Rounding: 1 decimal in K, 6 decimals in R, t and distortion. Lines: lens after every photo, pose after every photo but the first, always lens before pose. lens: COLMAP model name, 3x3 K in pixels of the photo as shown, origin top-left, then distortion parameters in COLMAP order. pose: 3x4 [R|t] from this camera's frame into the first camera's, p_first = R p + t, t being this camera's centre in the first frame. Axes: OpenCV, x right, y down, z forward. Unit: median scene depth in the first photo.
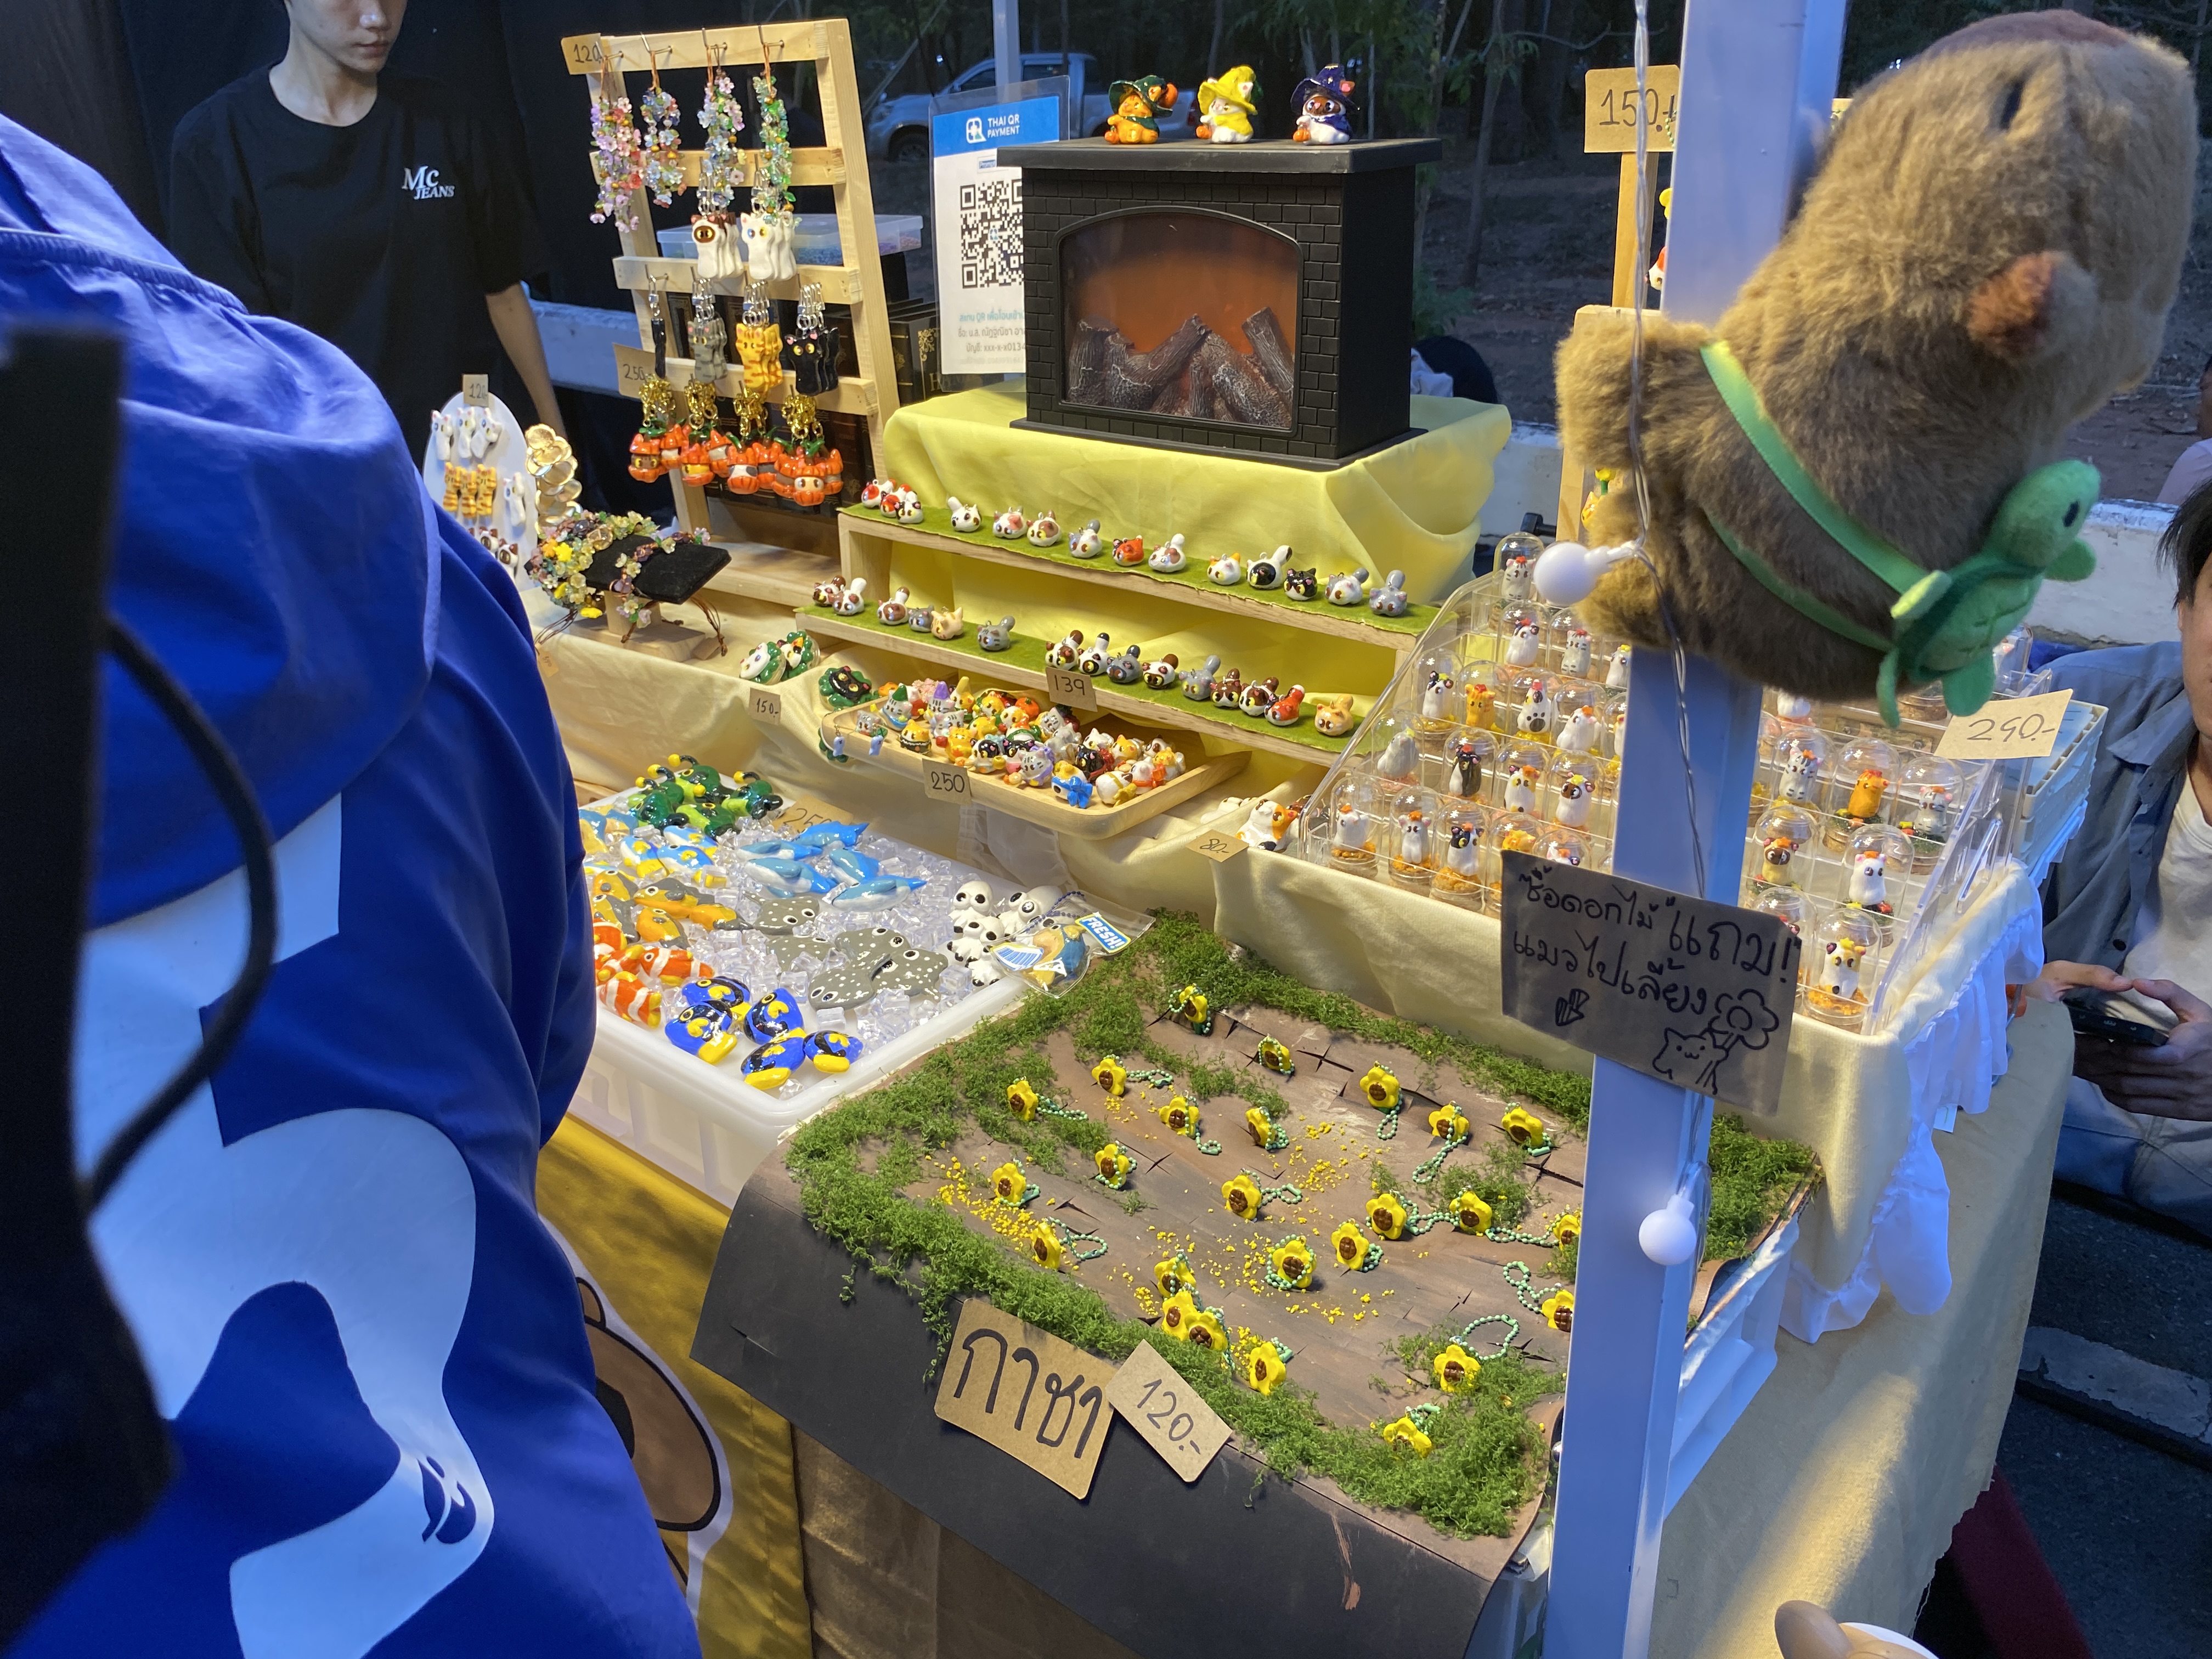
lens RADIAL K [[1677.2, 0, 1115.9], [0, 1677.2, 824.9], [0, 0, 1]] dist [0.046466, -0.060245]
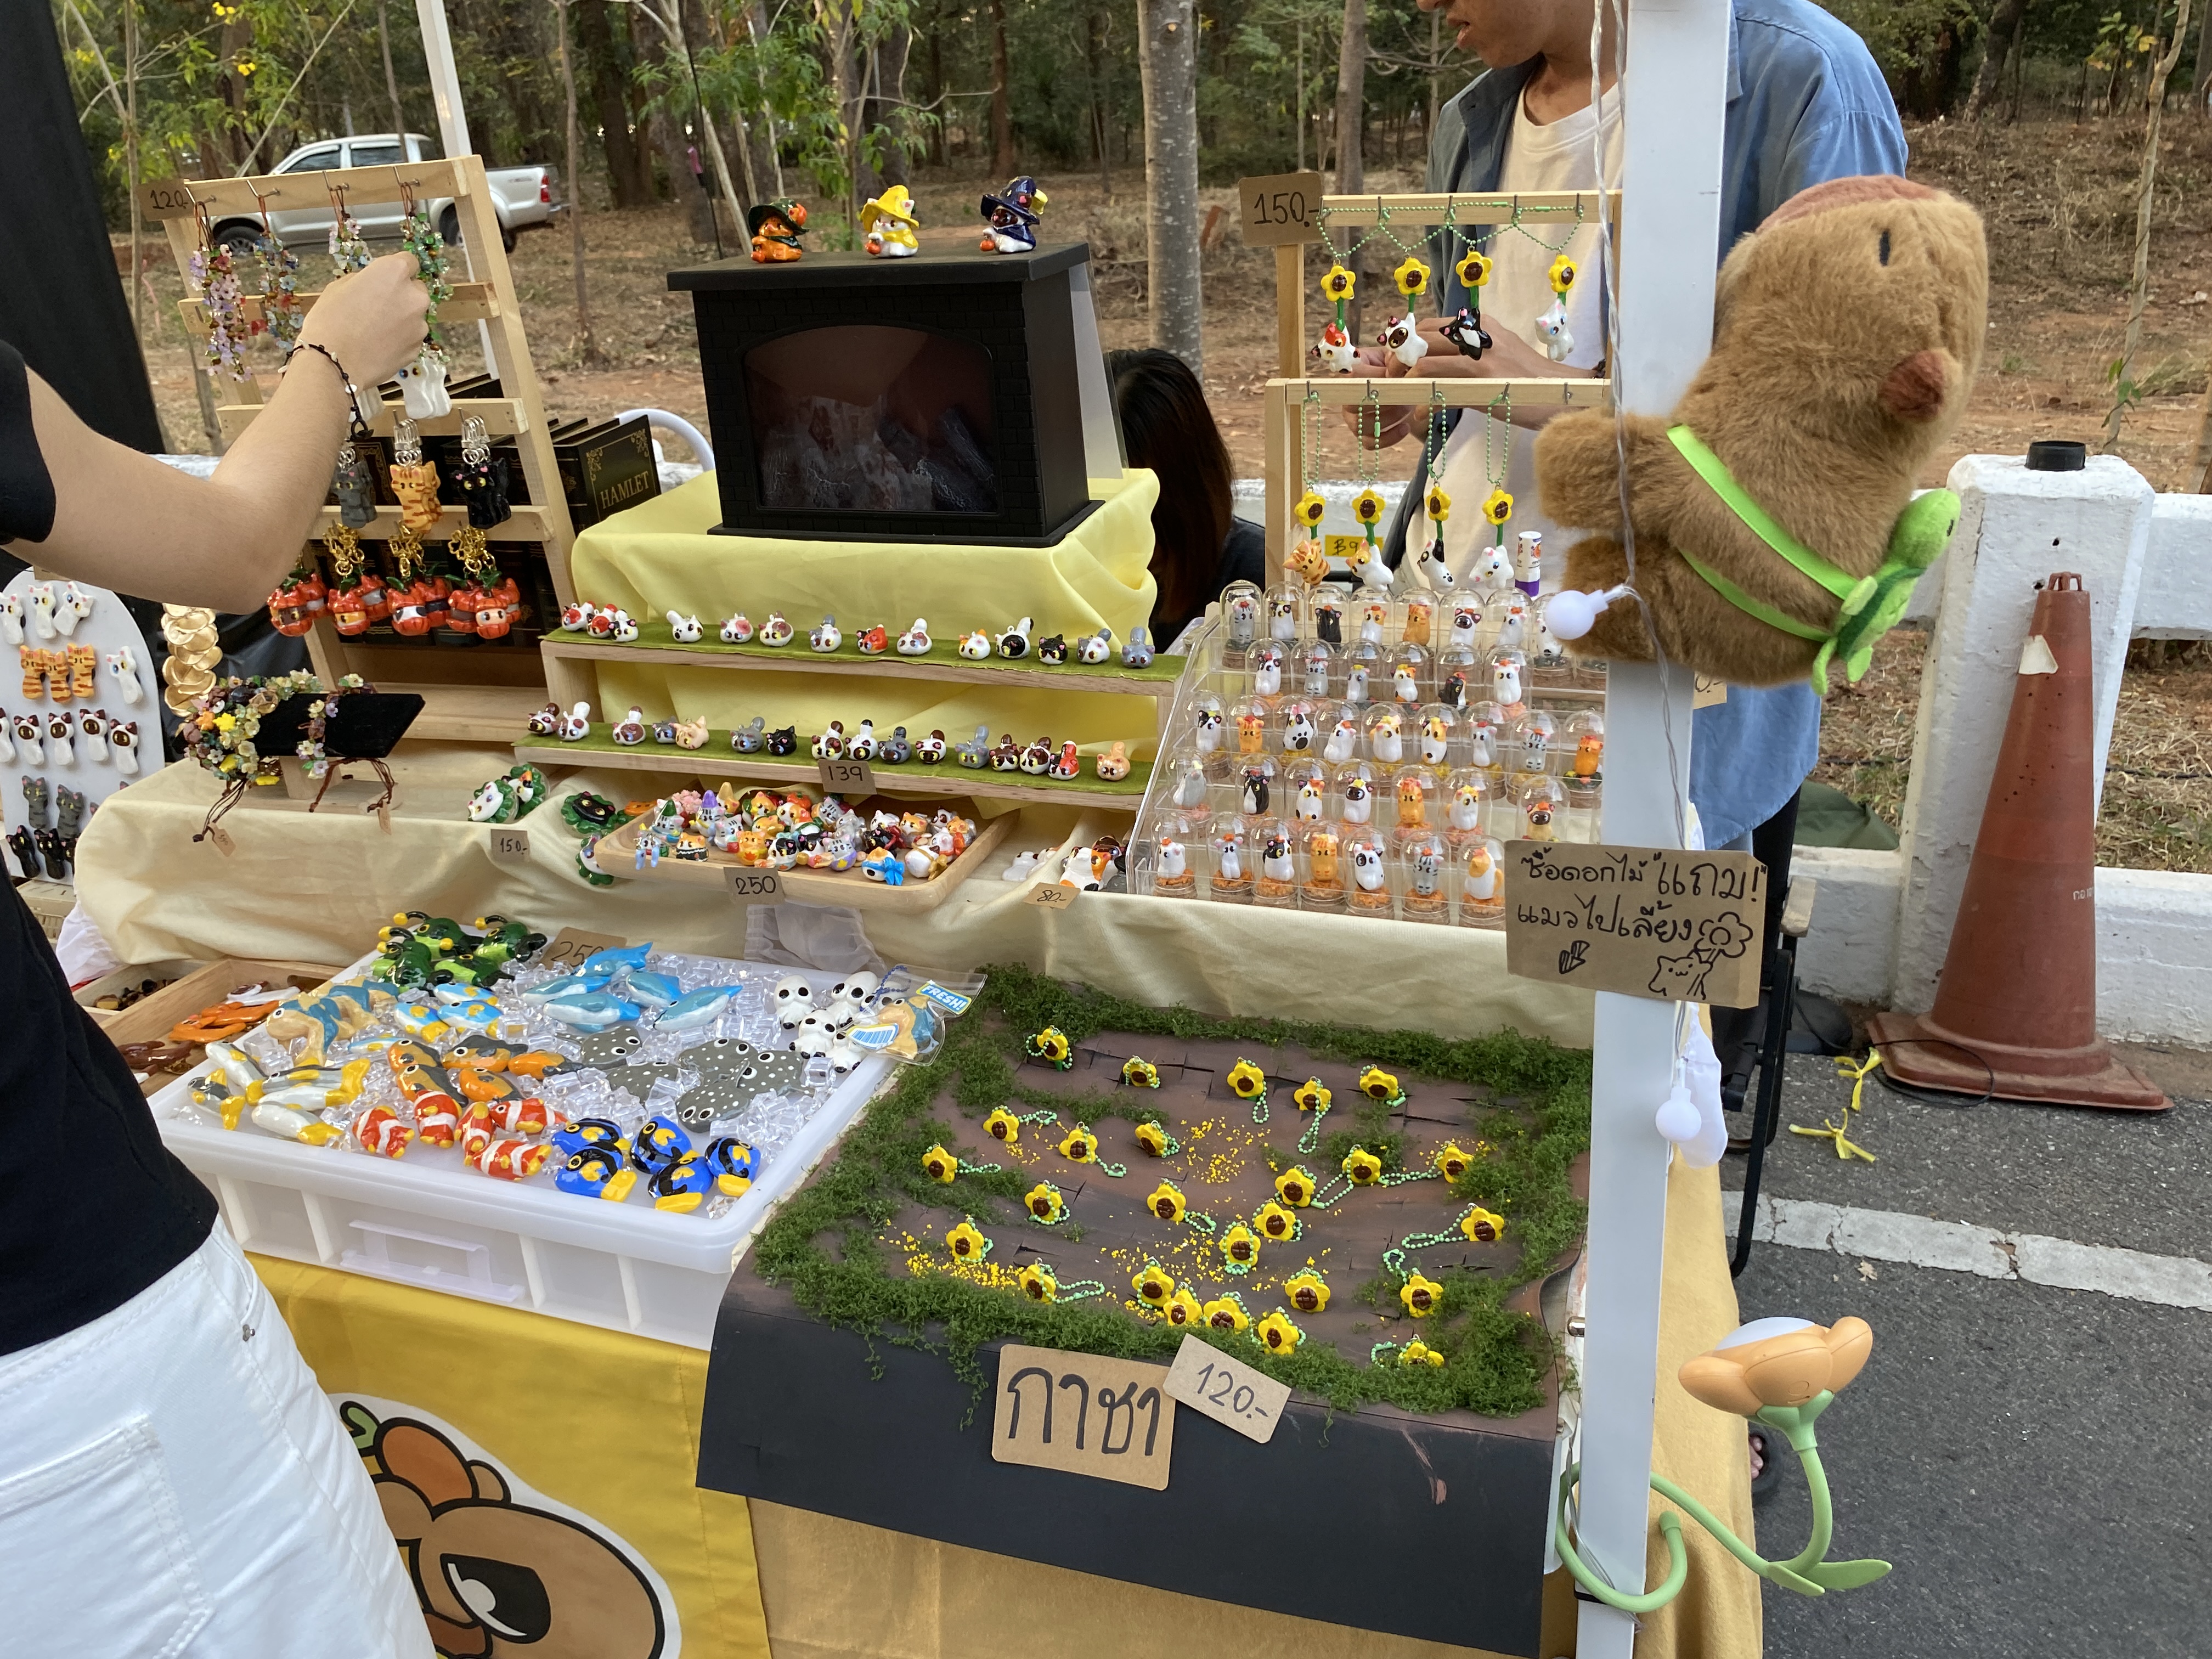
lens RADIAL K [[1666.3, 0, 1106.0], [0, 1666.3, 829.5], [0, 0, 1]] dist [0.019542, -0.022270]
pose [[0.939450, -0.169907, 0.297598, -0.193190], [0.177449, 0.984129, 0.001701, -0.022516], [-0.293164, 0.051210, 0.954690, -0.037176]]
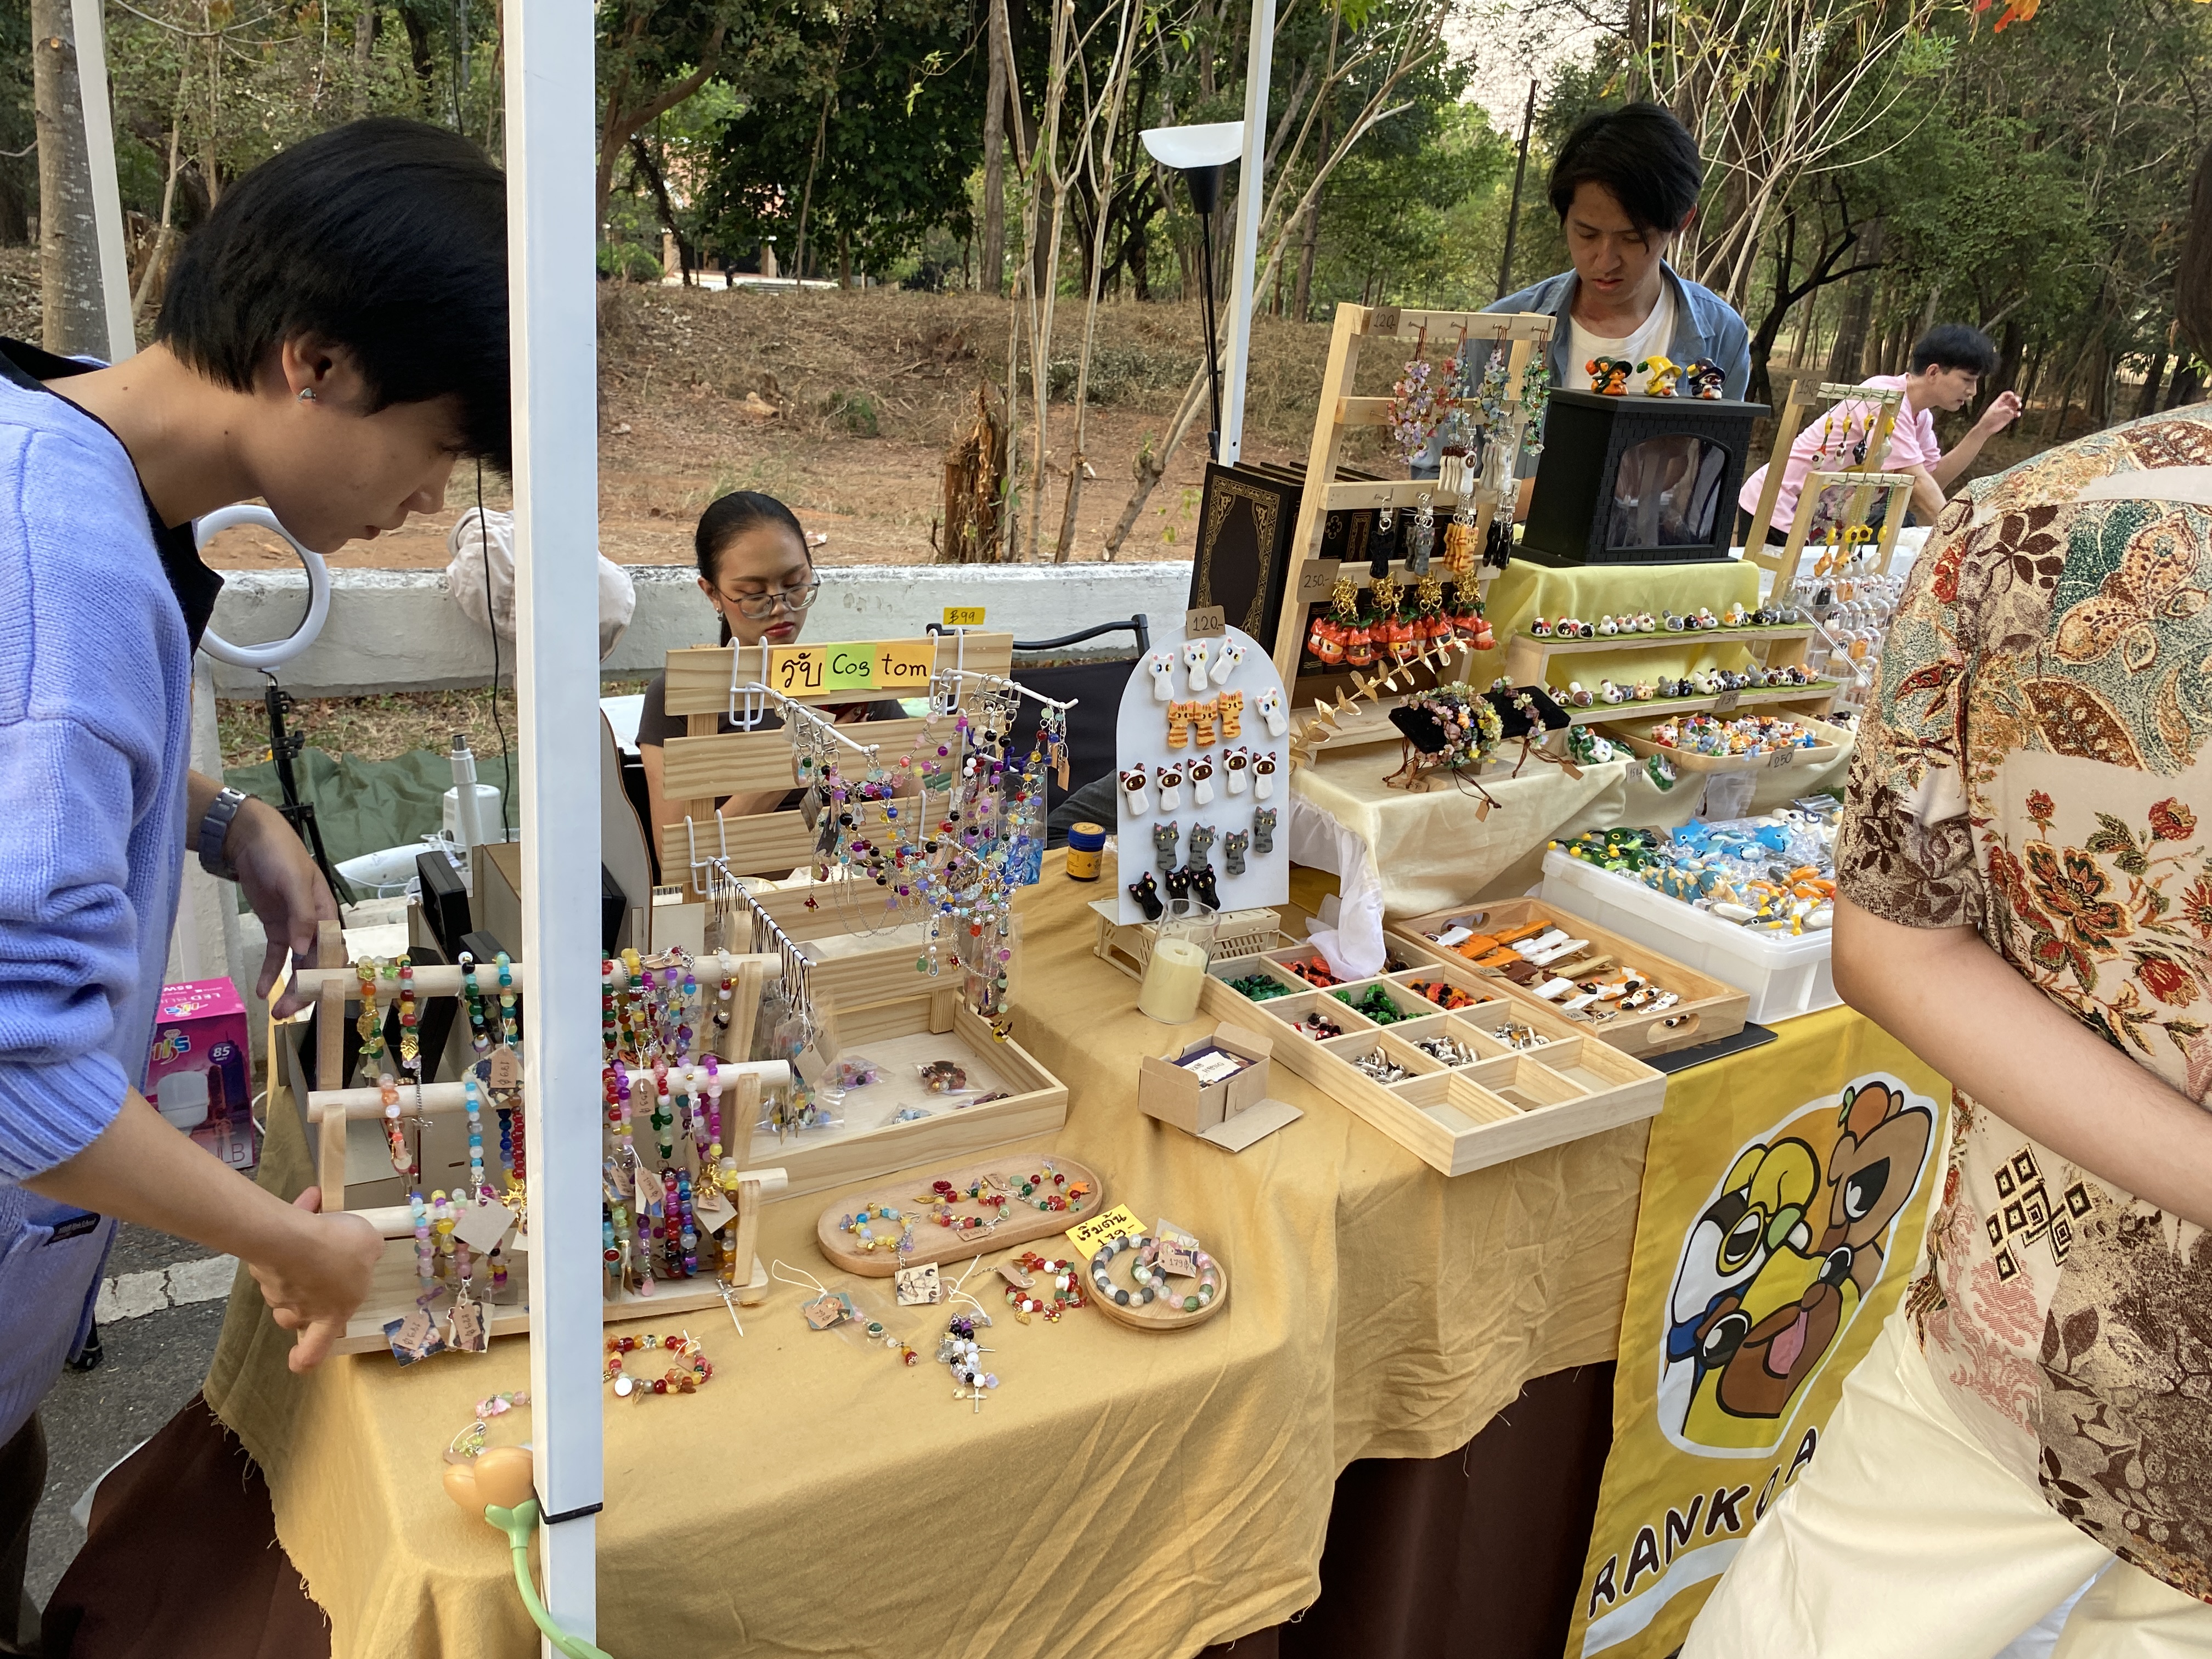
lens RADIAL K [[1666.3, 0, 1106.0], [0, 1666.3, 829.5], [0, 0, 1]] dist [0.019542, -0.022270]
pose [[0.277751, -0.269958, 0.921942, -1.953512], [0.296322, 0.936982, 0.185090, -0.494404], [-0.913809, 0.221783, 0.340242, 1.059386]]
